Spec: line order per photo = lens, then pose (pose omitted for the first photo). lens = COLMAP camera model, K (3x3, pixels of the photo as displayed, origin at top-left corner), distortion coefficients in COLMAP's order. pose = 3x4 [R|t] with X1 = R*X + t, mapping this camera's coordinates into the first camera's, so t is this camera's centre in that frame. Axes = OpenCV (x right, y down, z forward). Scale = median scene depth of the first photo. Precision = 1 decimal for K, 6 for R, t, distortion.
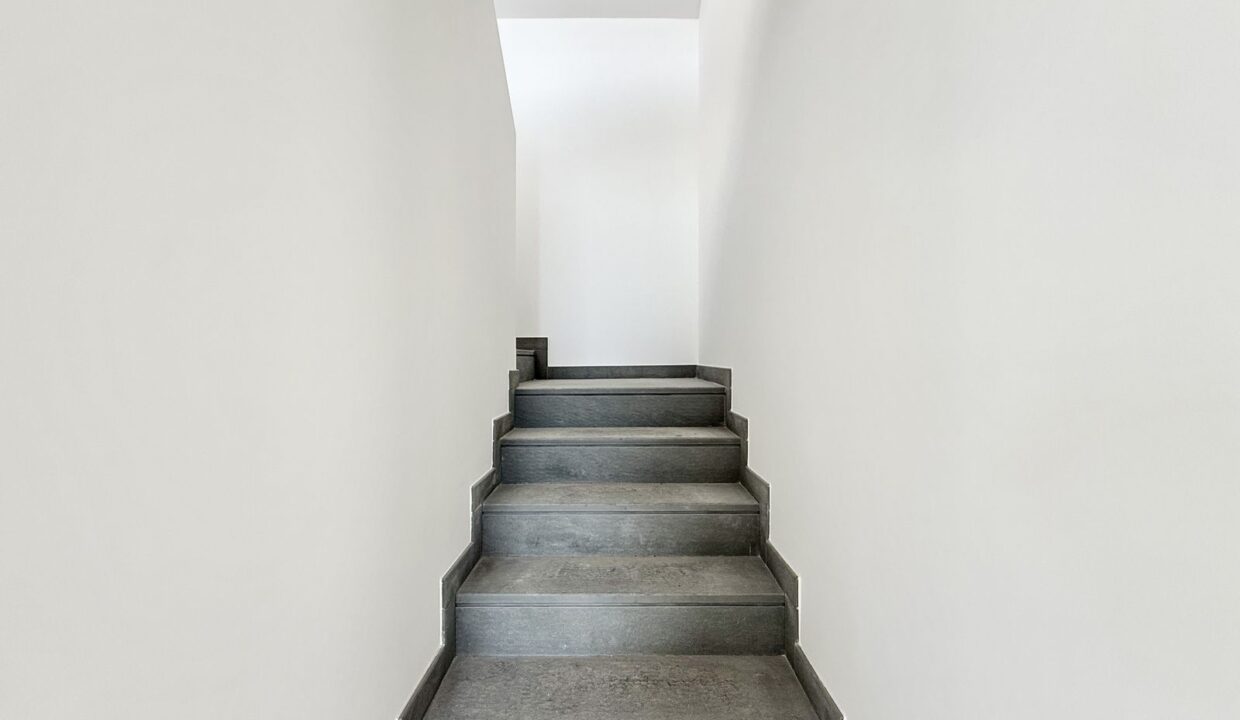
lens RADIAL K [[492.7, 0, 618.5], [0, 492.7, 361.8], [0, 0, 1]] dist [0.000036, -0.000164]
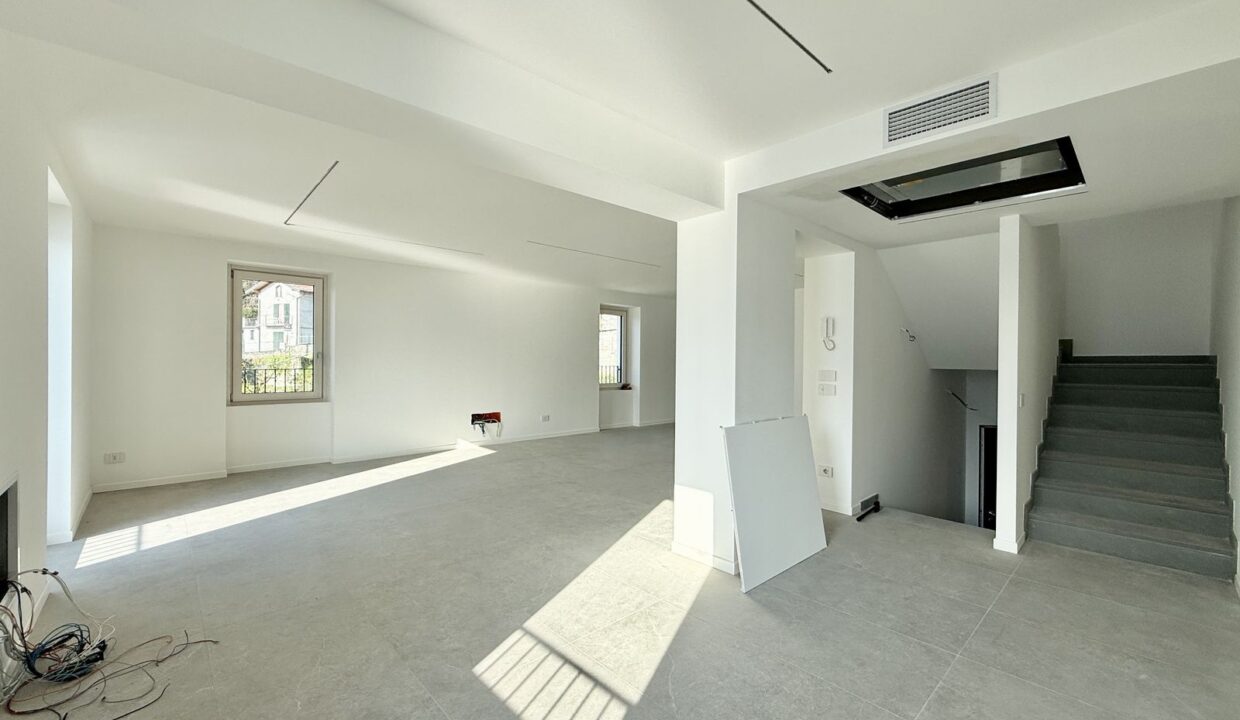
lens RADIAL K [[492.7, 0, 618.5], [0, 492.7, 361.8], [0, 0, 1]] dist [0.000036, -0.000164]
pose [[0.682231, 0.011493, -0.731046, 0.047351], [-0.011694, 0.999920, 0.004806, 0.057532], [0.731043, 0.005270, 0.682311, -1.884590]]
